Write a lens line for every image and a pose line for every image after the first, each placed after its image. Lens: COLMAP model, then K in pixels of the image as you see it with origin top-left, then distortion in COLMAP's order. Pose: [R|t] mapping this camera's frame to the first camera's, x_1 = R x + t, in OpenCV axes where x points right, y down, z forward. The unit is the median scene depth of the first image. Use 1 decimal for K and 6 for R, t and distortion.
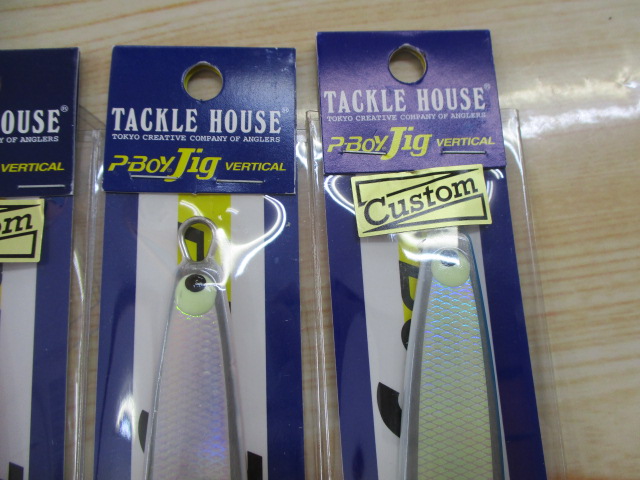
lens RADIAL K [[586.5, 0, 320.0], [0, 586.5, 240.0], [0, 0, 1]] dist [-0.007220, -0.008894]
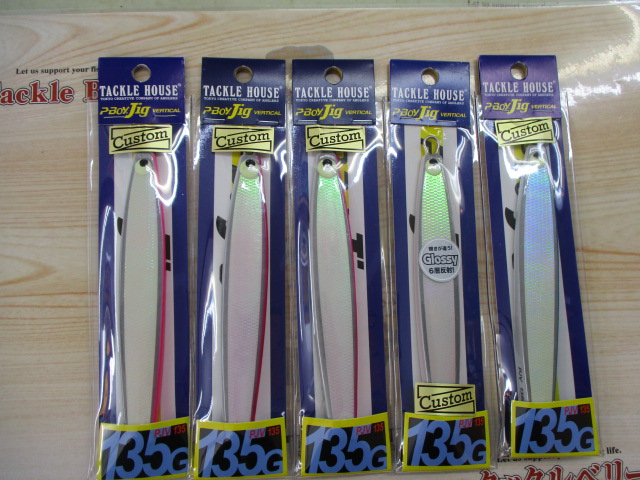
lens RADIAL K [[586.5, 0, 320.0], [0, 586.5, 240.0], [0, 0, 1]] dist [-0.007220, -0.008894]
pose [[0.999662, 0.025619, 0.004355, -0.622457], [-0.025815, 0.998230, 0.053581, 0.251428], [-0.002975, -0.053675, 0.998554, -1.301165]]
